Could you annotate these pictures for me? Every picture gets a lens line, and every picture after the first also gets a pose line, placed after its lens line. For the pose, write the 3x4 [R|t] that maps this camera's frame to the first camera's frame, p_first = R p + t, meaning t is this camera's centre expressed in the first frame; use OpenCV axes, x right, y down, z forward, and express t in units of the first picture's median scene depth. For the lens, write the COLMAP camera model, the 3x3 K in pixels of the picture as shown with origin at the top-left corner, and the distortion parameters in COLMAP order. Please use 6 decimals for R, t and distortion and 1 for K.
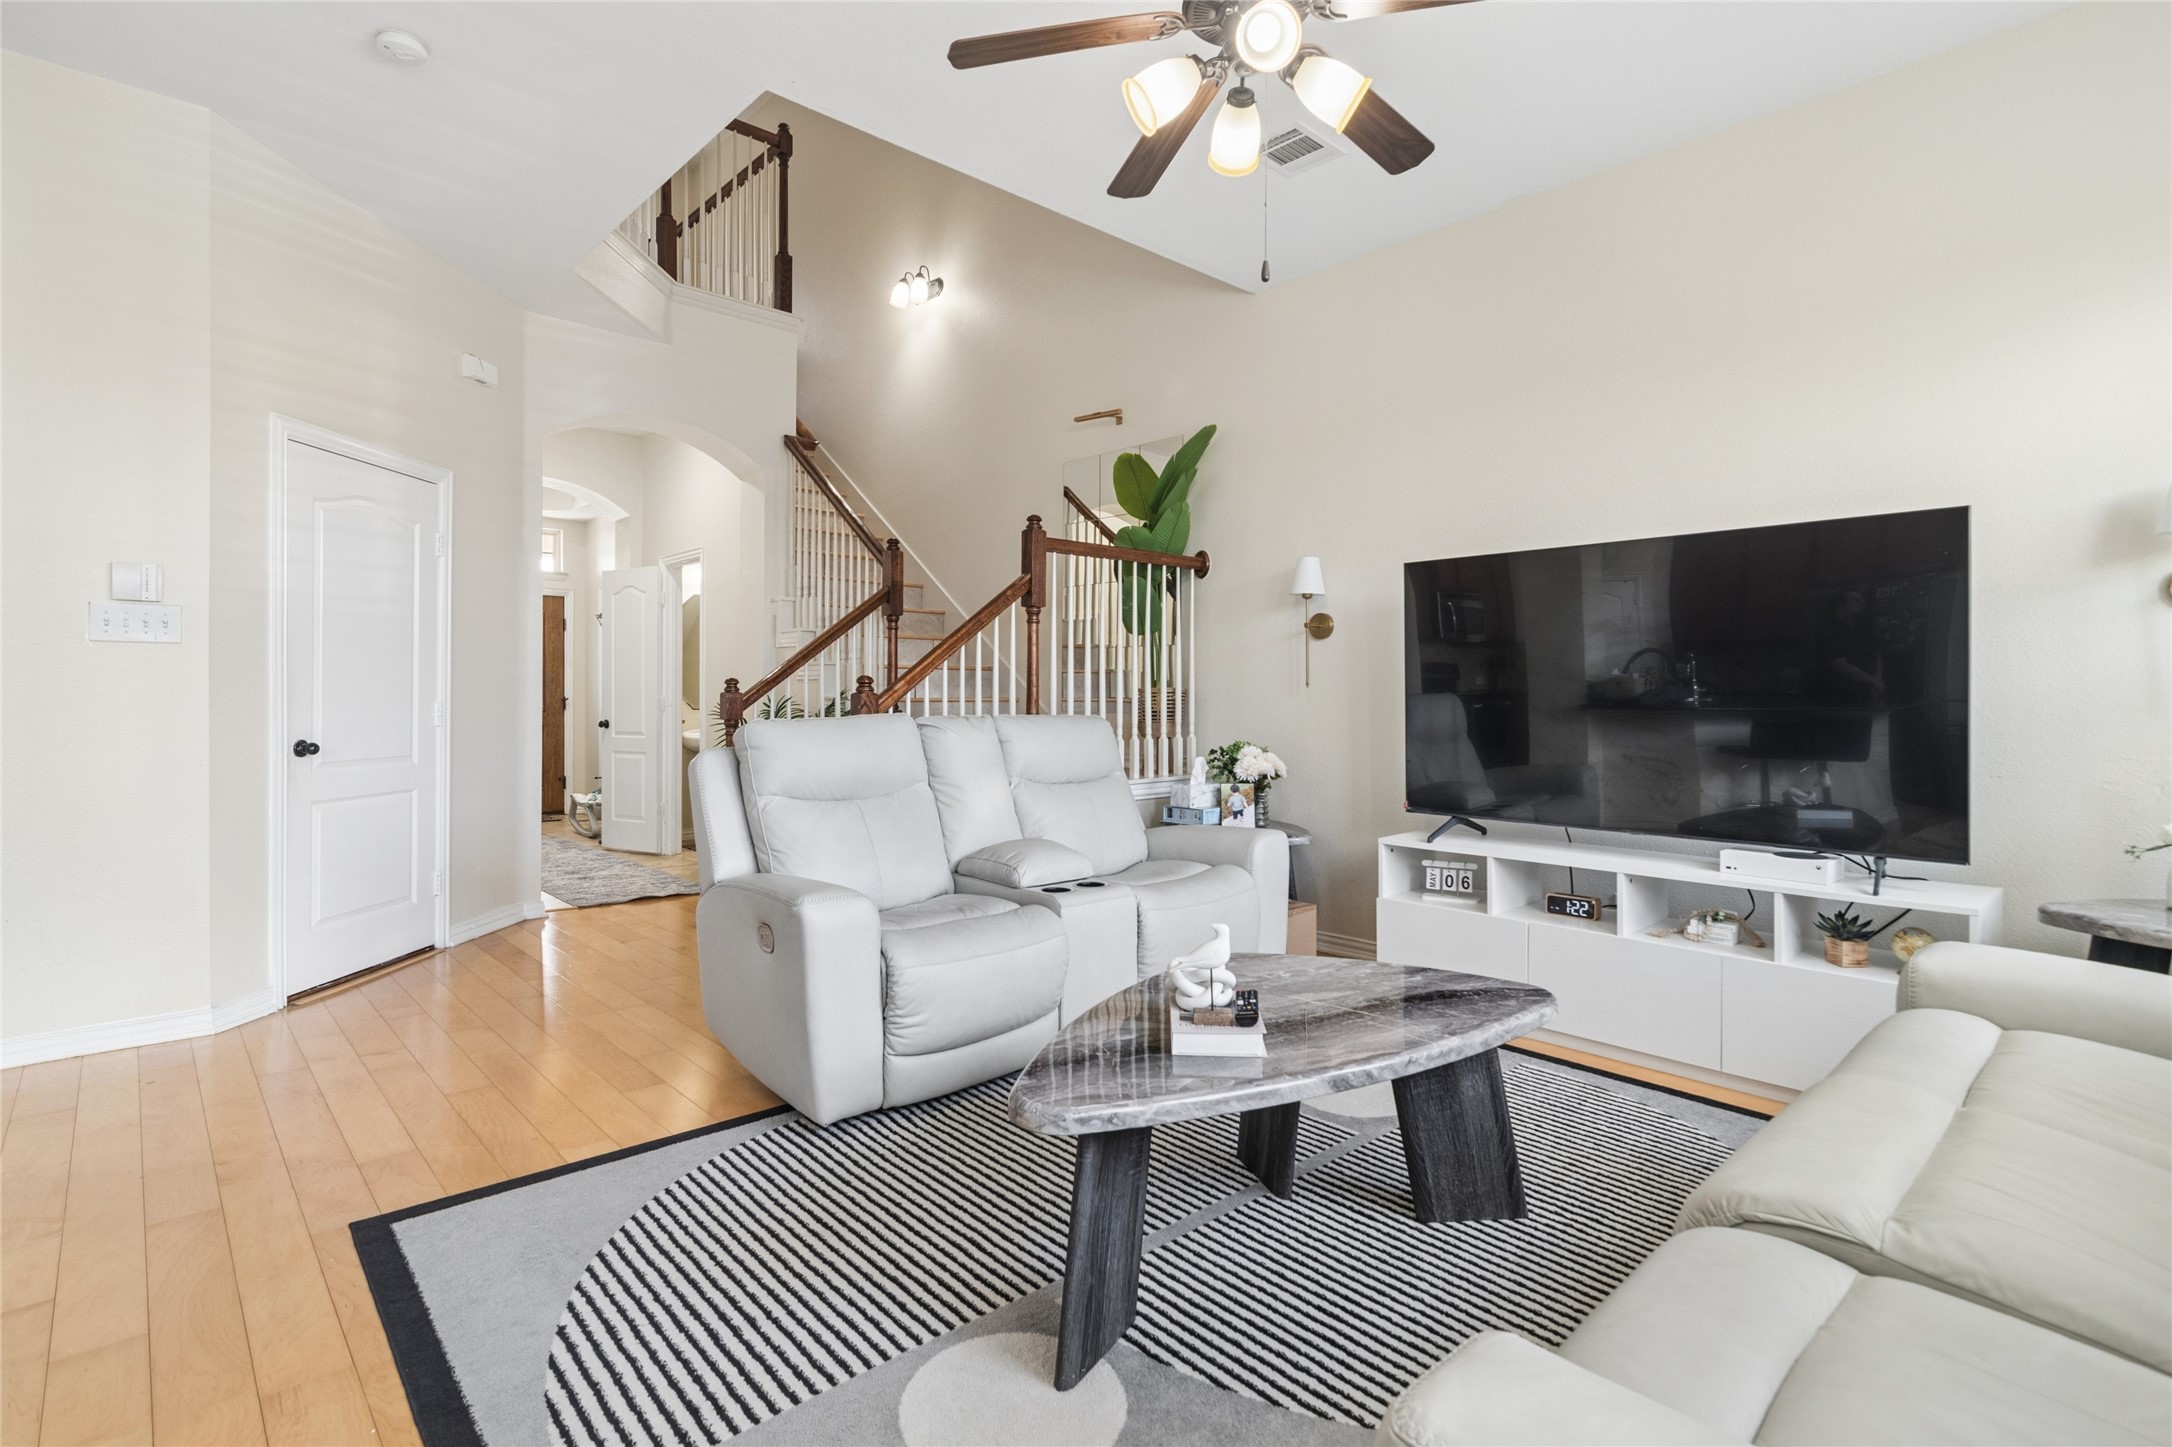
lens RADIAL K [[1049.0, 0, 1088.2], [0, 1049.0, 702.0], [0, 0, 1]] dist [-0.001363, 0.000491]
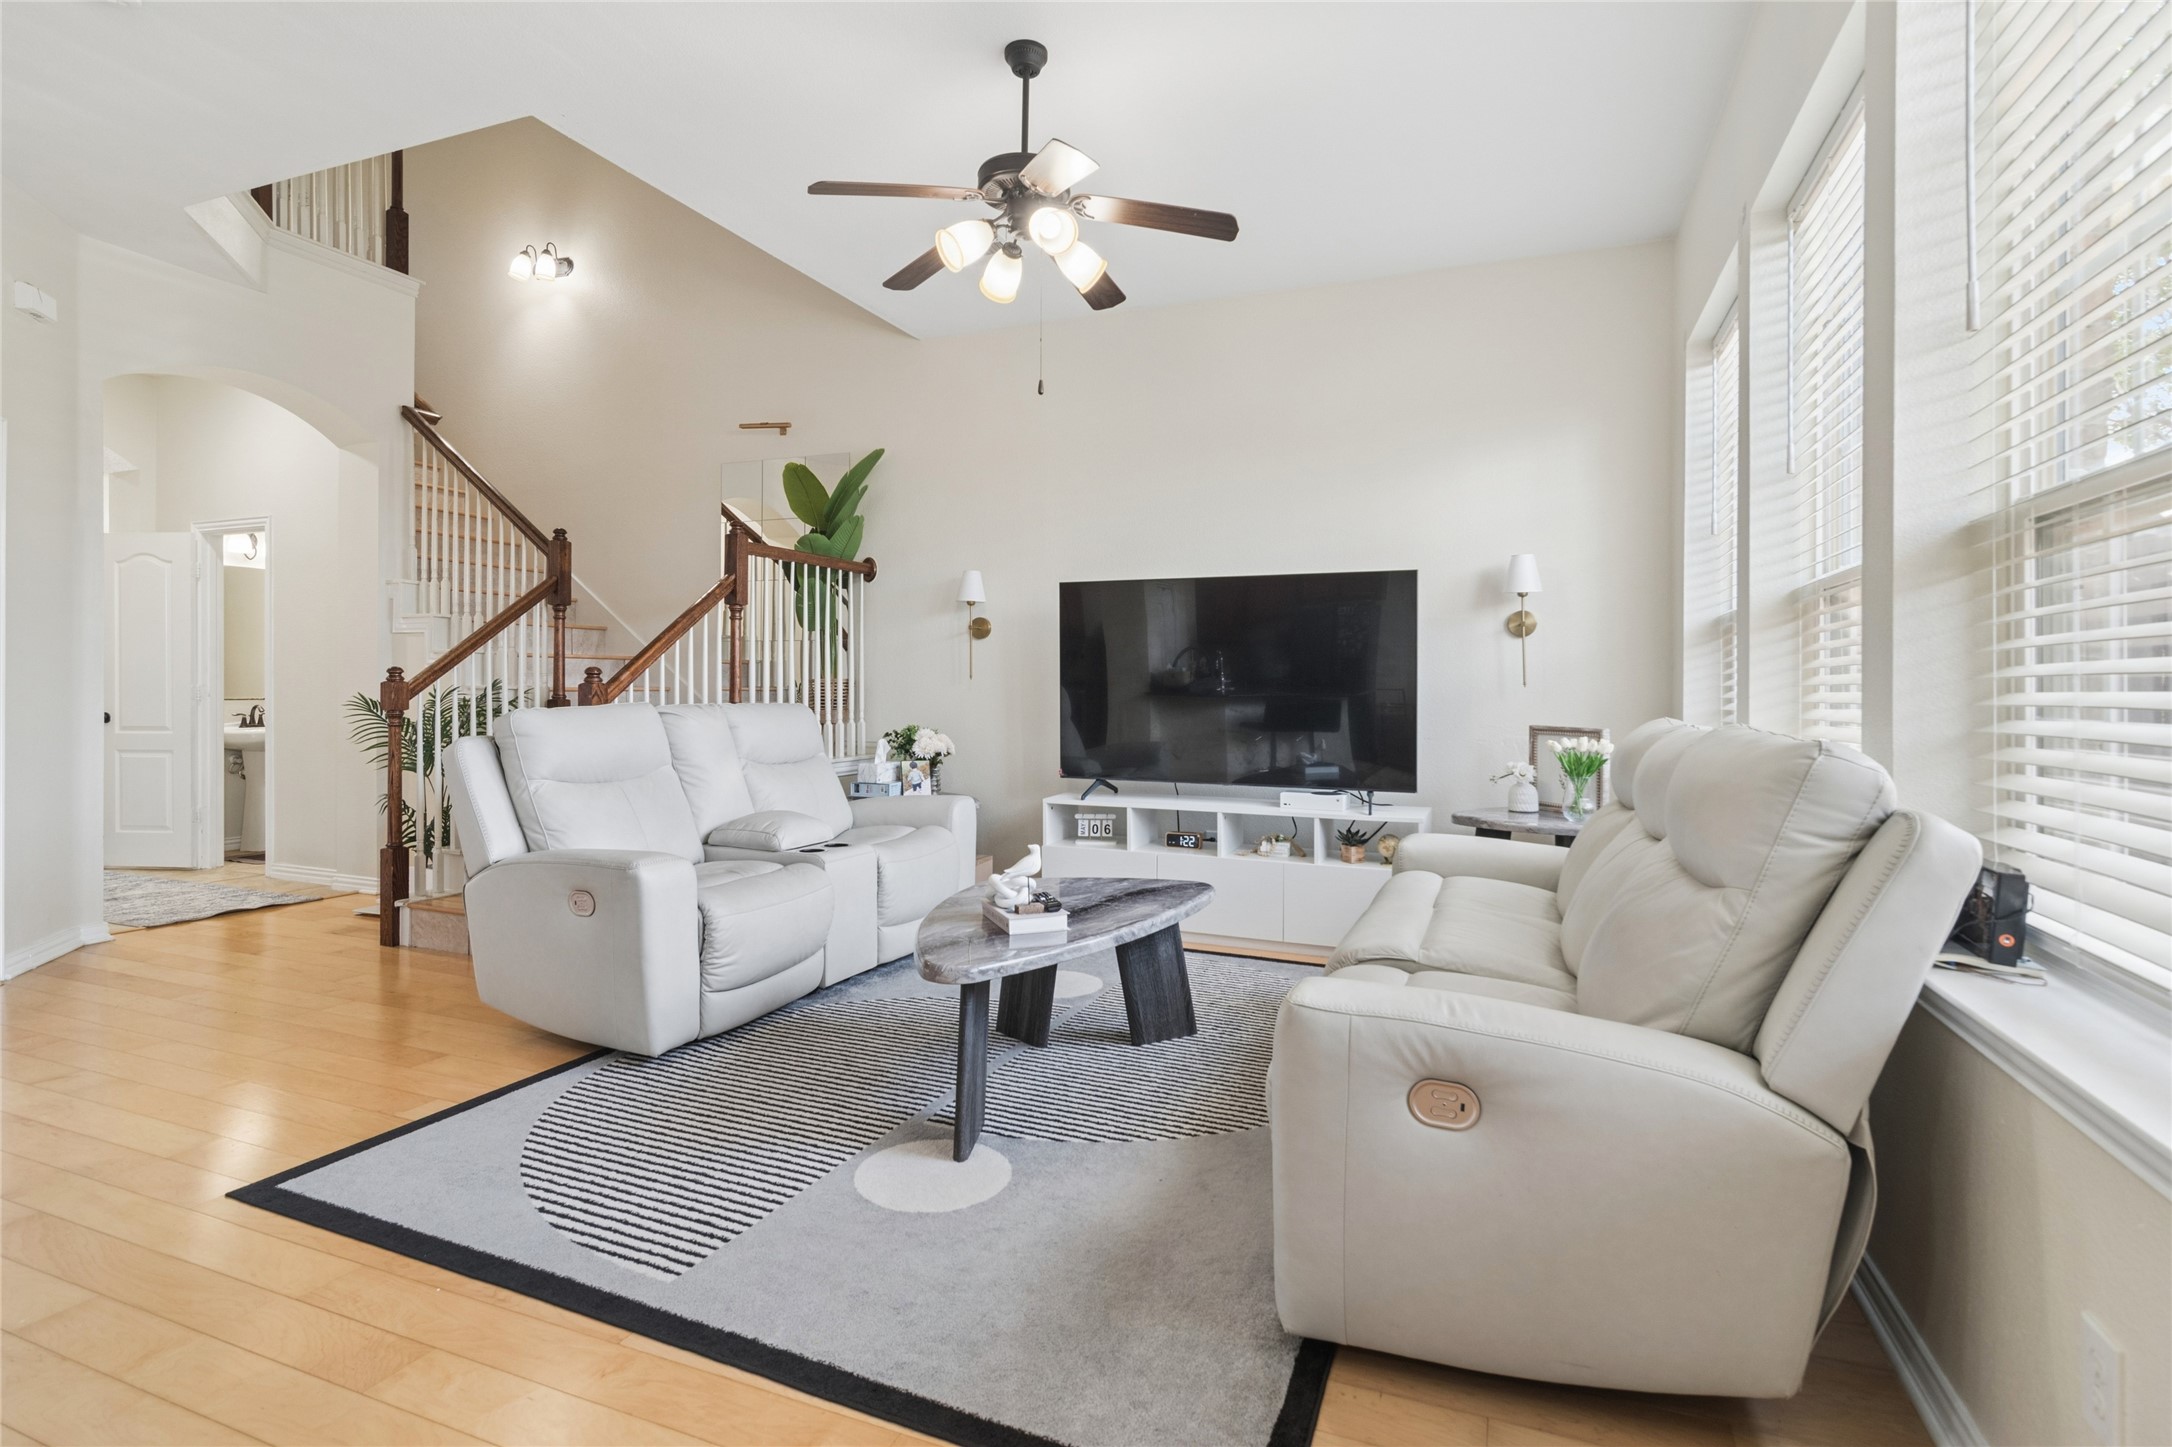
lens RADIAL K [[1059.3, 0, 1091.9], [0, 1059.3, 693.9], [0, 0, 1]] dist [-0.002932, 0.004112]
pose [[0.904750, -0.001901, 0.425939, -0.262532], [0.000167, 0.999992, 0.004109, -0.002677], [-0.425943, -0.003646, 0.904743, -0.224064]]
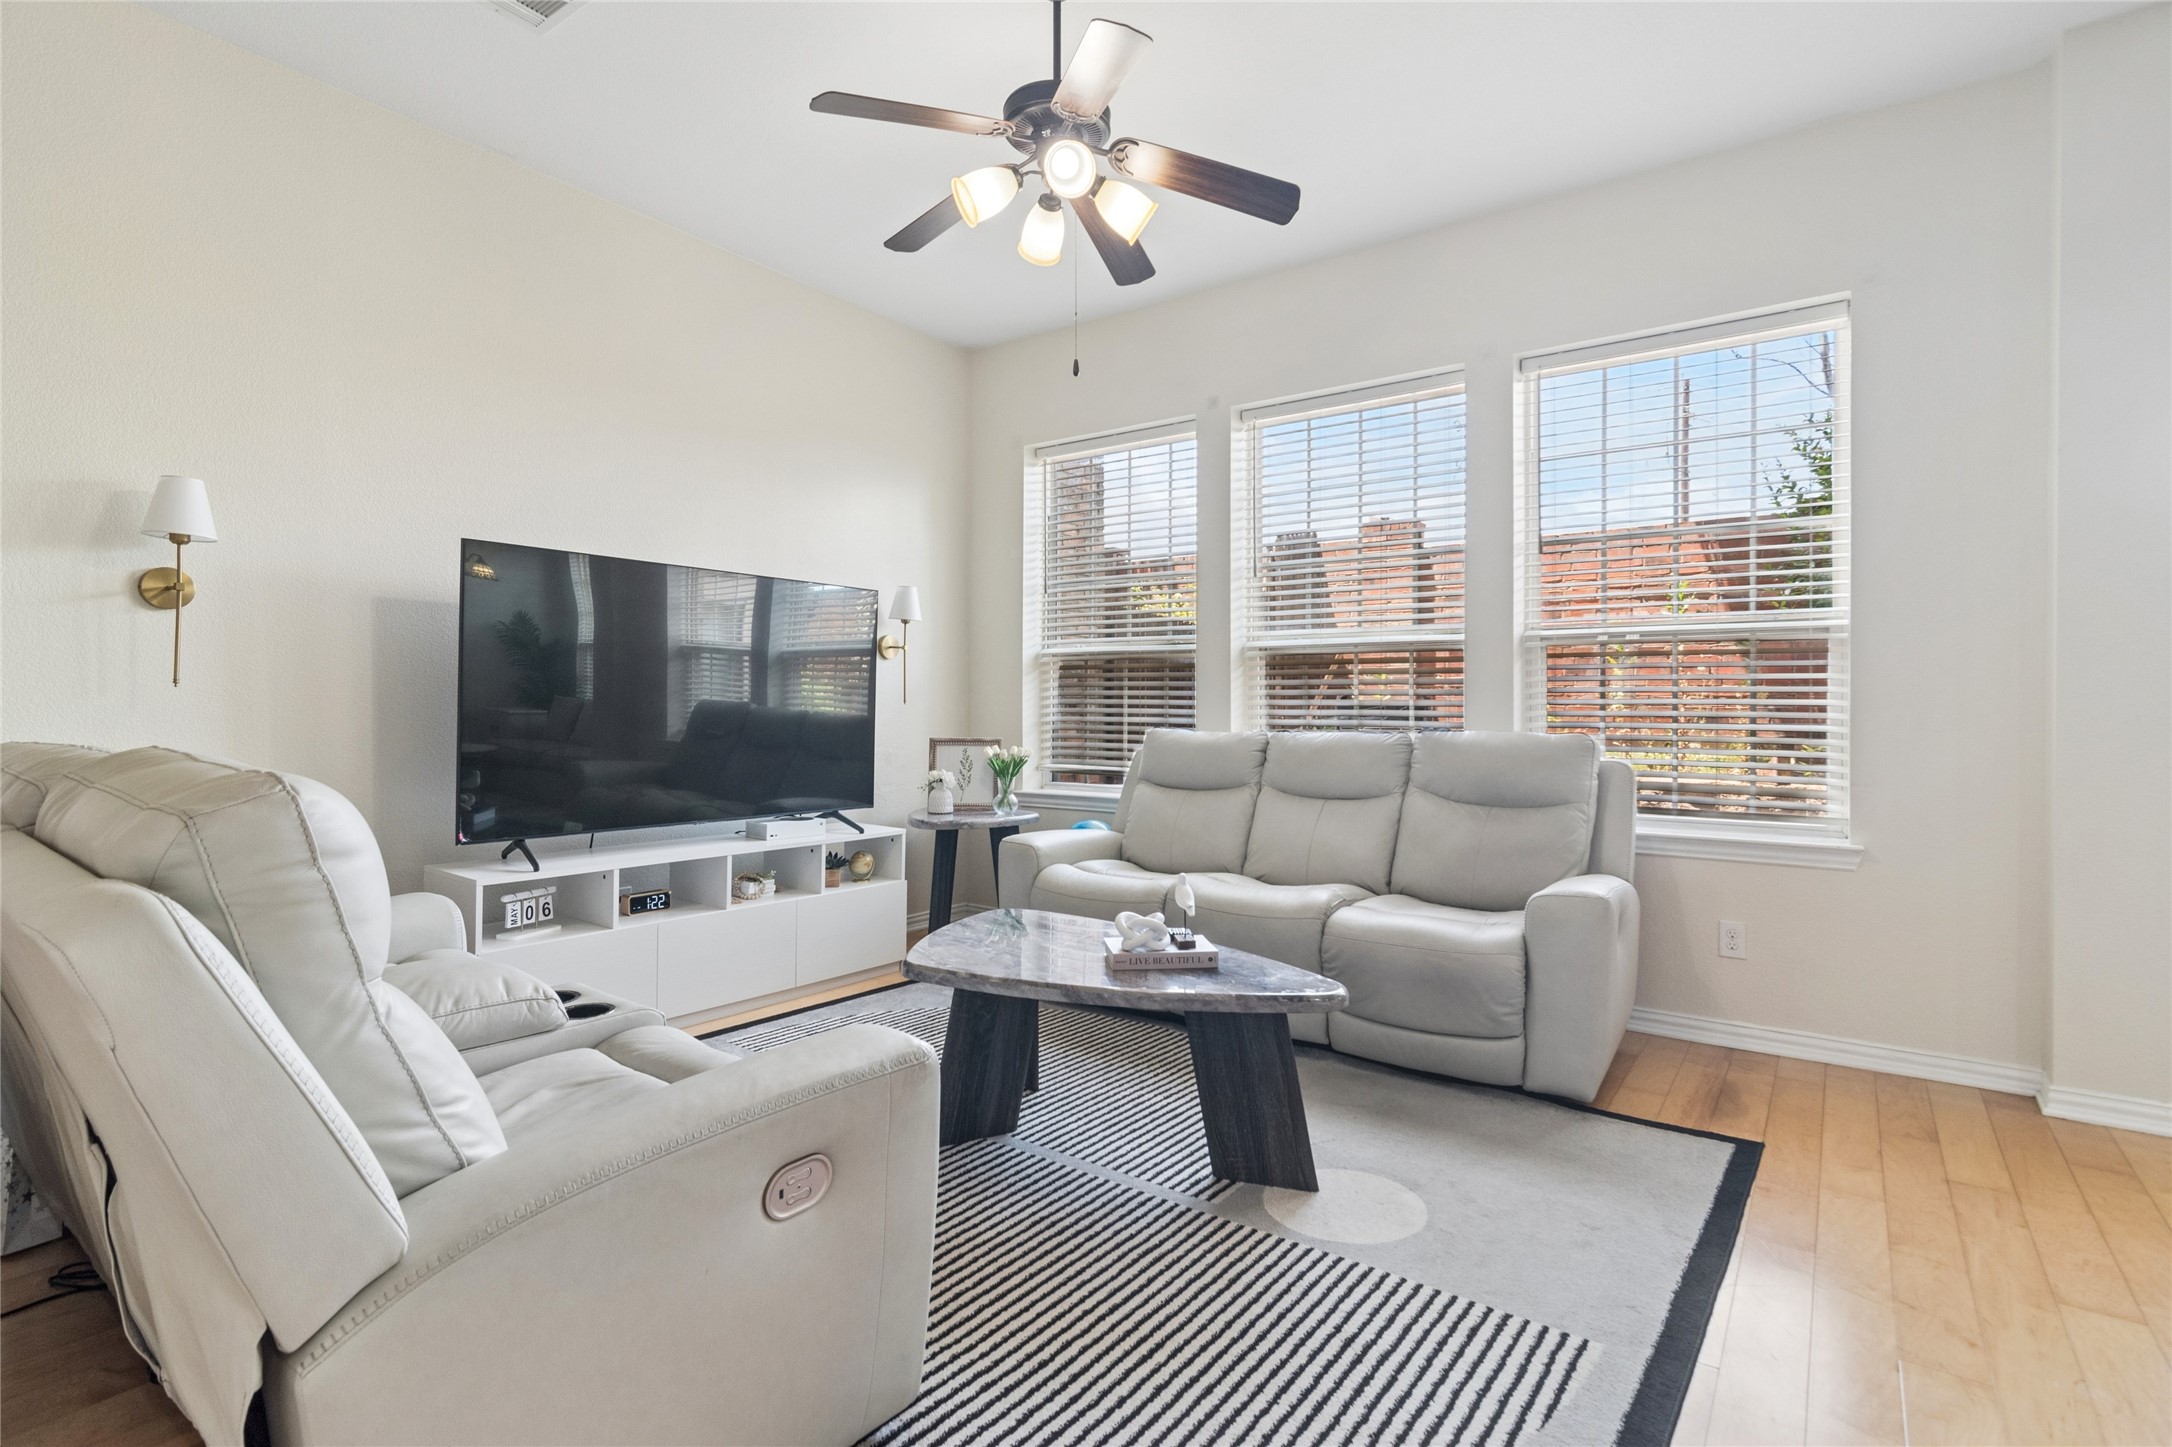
lens RADIAL K [[1051.9, 0, 1099.3], [0, 1051.9, 719.6], [0, 0, 1]] dist [-0.002418, 0.000660]
pose [[-0.205752, -0.015365, 0.978484, -0.734430], [-0.001824, 0.999881, 0.015317, -0.006714], [-0.978602, 0.001367, -0.205756, 0.853226]]
